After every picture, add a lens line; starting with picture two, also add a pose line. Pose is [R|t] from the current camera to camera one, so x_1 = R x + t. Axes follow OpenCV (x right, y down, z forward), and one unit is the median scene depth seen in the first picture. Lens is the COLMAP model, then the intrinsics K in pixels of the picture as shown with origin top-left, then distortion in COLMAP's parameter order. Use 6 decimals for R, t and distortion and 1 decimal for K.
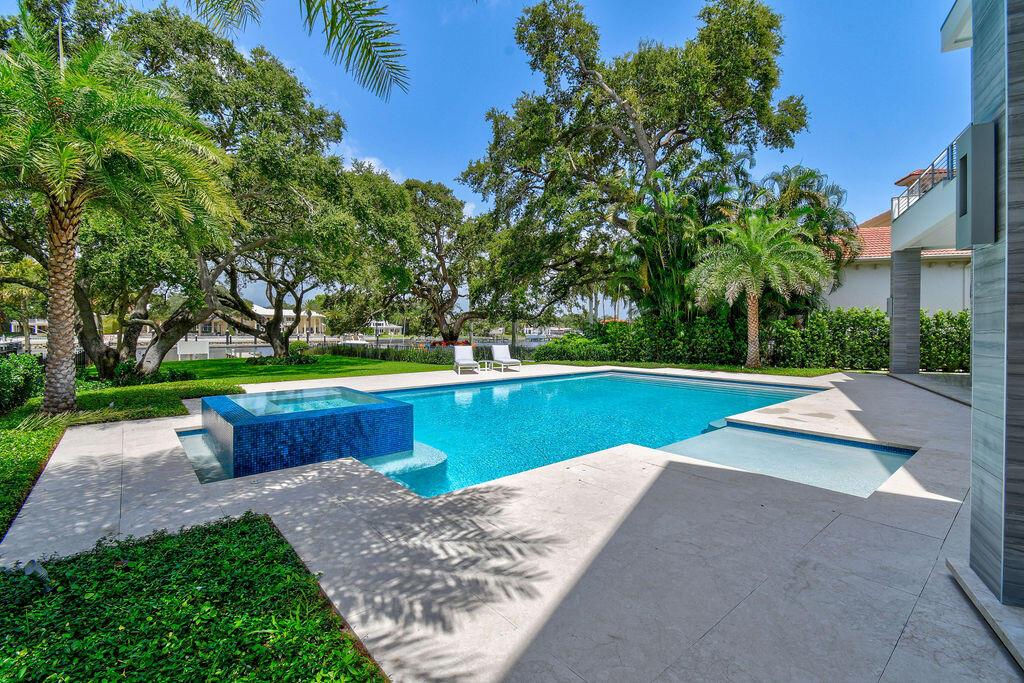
lens RADIAL K [[462.7, 0, 517.0], [0, 462.7, 340.1], [0, 0, 1]] dist [0.001692, -0.003071]
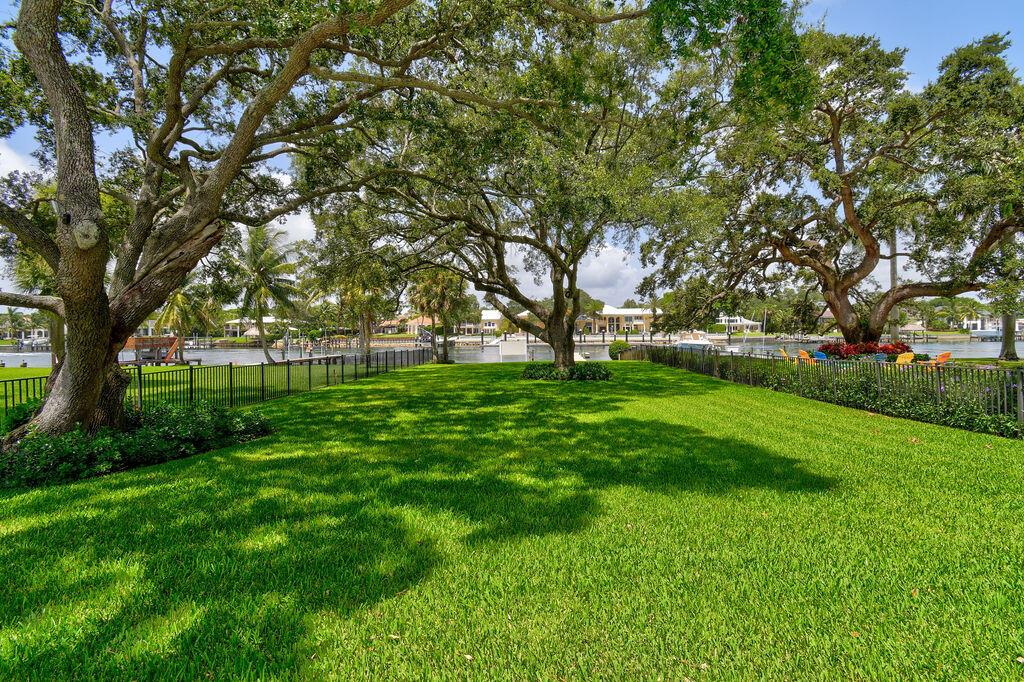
lens RADIAL K [[462.7, 0, 500.8], [0, 462.7, 337.8], [0, 0, 1]] dist [0.001692, -0.003071]
pose [[0.726792, 0.000150, -0.686858, -0.065642], [-0.001621, 0.999998, -0.001496, -0.001486], [0.686856, 0.002201, 0.726790, 0.269097]]
